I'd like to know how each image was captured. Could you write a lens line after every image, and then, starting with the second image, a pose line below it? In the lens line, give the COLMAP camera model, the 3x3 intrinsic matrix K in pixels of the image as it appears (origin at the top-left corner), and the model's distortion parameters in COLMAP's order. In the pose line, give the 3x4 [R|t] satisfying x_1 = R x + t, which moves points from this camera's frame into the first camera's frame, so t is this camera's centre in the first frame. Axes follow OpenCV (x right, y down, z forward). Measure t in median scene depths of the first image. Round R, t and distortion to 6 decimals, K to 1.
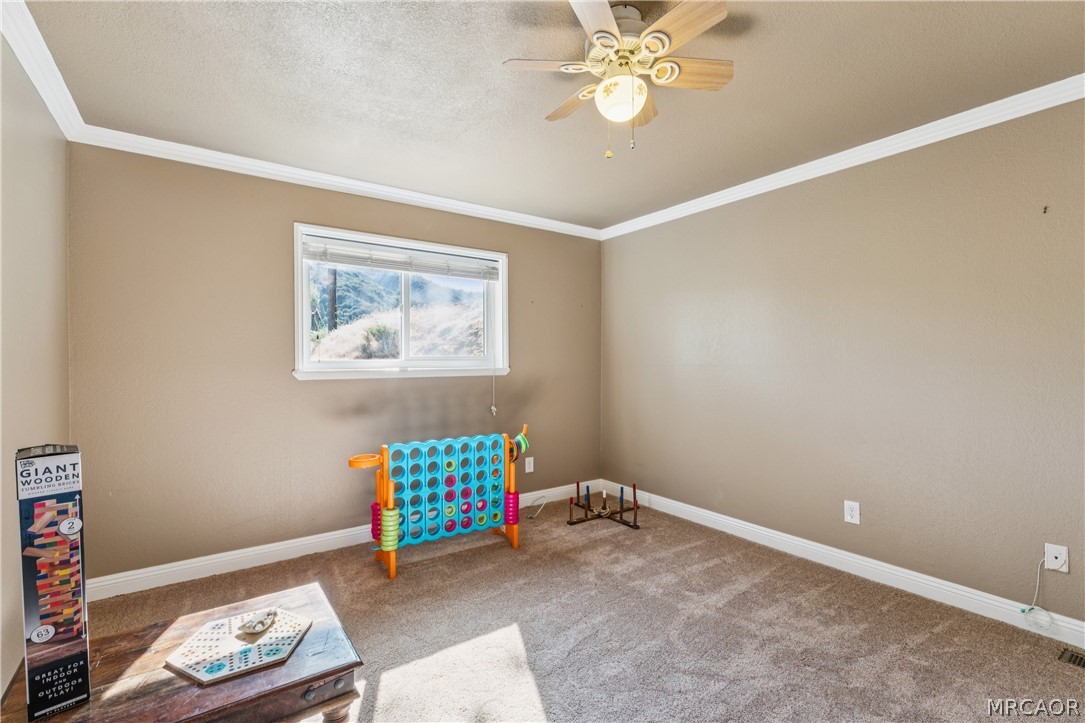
lens RADIAL K [[484.0, 0, 543.0], [0, 484.0, 364.0], [0, 0, 1]] dist [-0.003802, -0.001095]
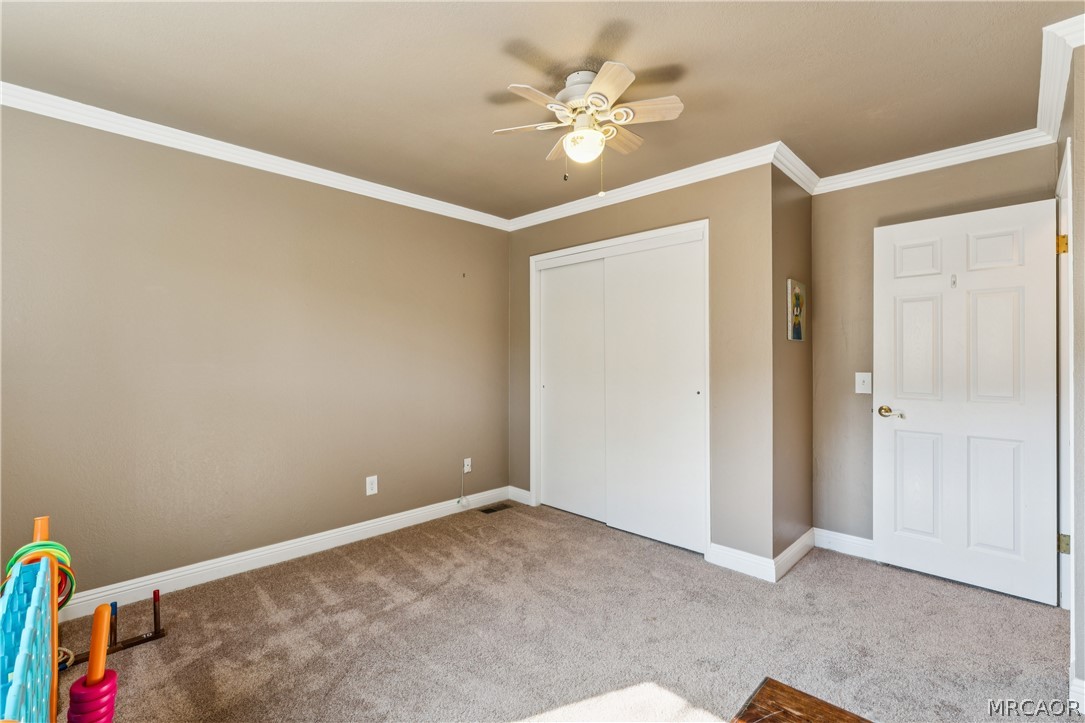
lens RADIAL K [[484.0, 0, 543.1], [0, 484.0, 359.2], [0, 0, 1]] dist [-0.003802, -0.001095]
pose [[-0.186699, -0.001817, 0.982416, -0.652220], [0.007028, 0.999970, 0.003185, -0.007510], [-0.982392, 0.007500, -0.186681, 0.849685]]
